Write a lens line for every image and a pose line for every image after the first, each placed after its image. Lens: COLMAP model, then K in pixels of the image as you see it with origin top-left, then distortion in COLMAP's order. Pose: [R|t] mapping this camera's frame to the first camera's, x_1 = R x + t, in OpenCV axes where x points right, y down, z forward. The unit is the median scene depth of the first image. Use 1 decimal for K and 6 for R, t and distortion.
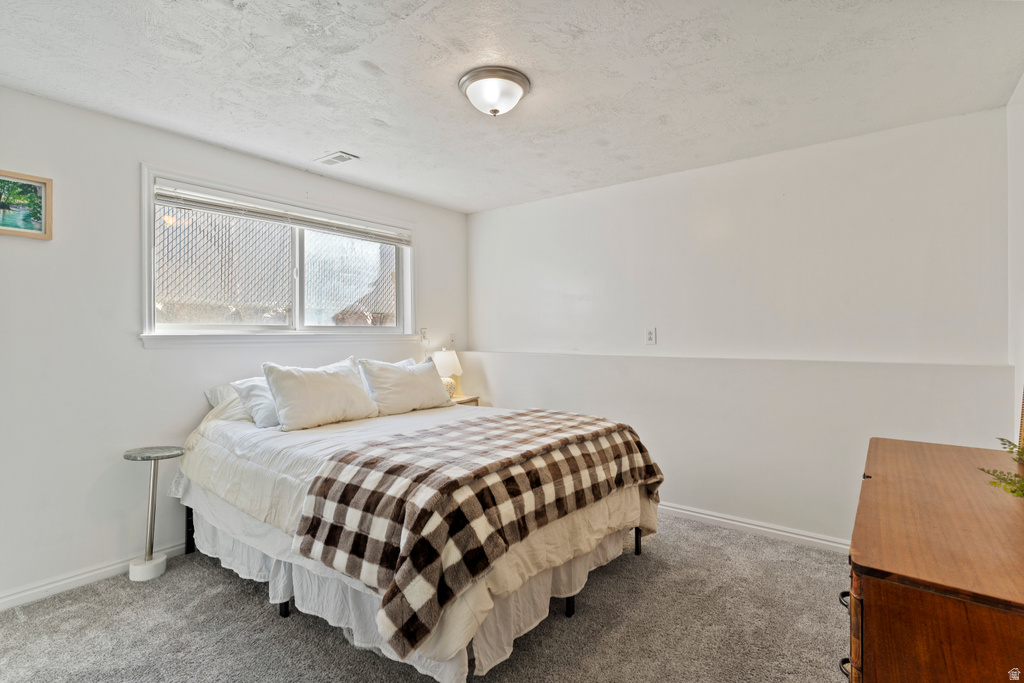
lens RADIAL K [[489.5, 0, 512.0], [0, 489.5, 341.5], [0, 0, 1]] dist [0.001561, 0.000174]
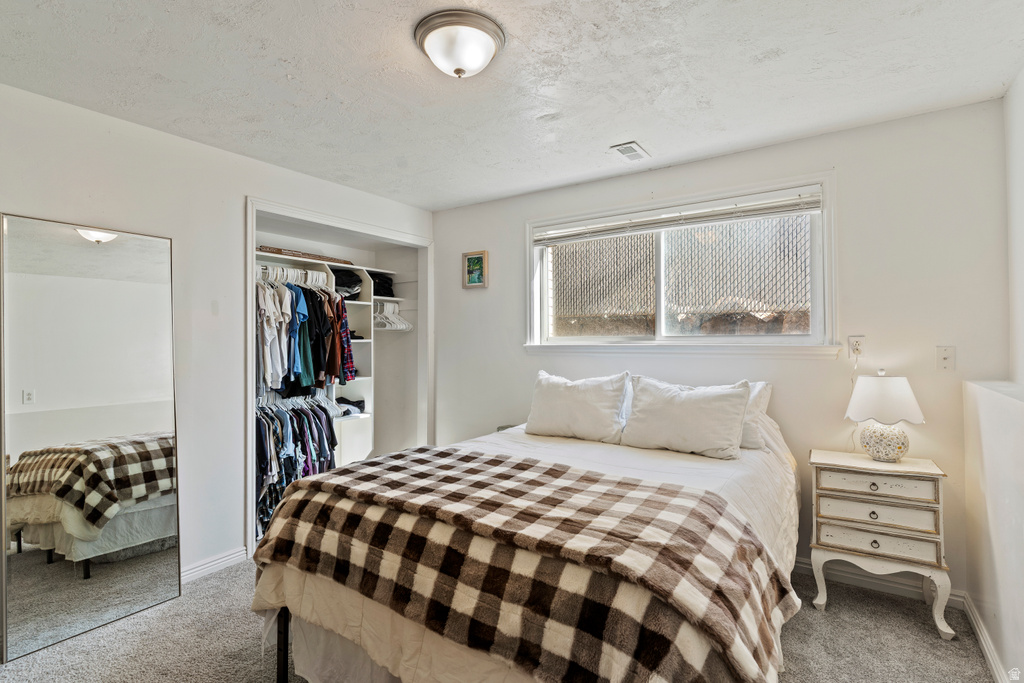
lens RADIAL K [[489.5, 0, 512.0], [0, 489.5, 341.5], [0, 0, 1]] dist [0.001561, 0.000174]
pose [[0.070066, 0.005703, -0.997526, 0.609574], [-0.012073, 0.999915, 0.004868, -0.027861], [0.997469, 0.011702, 0.070129, 0.829545]]
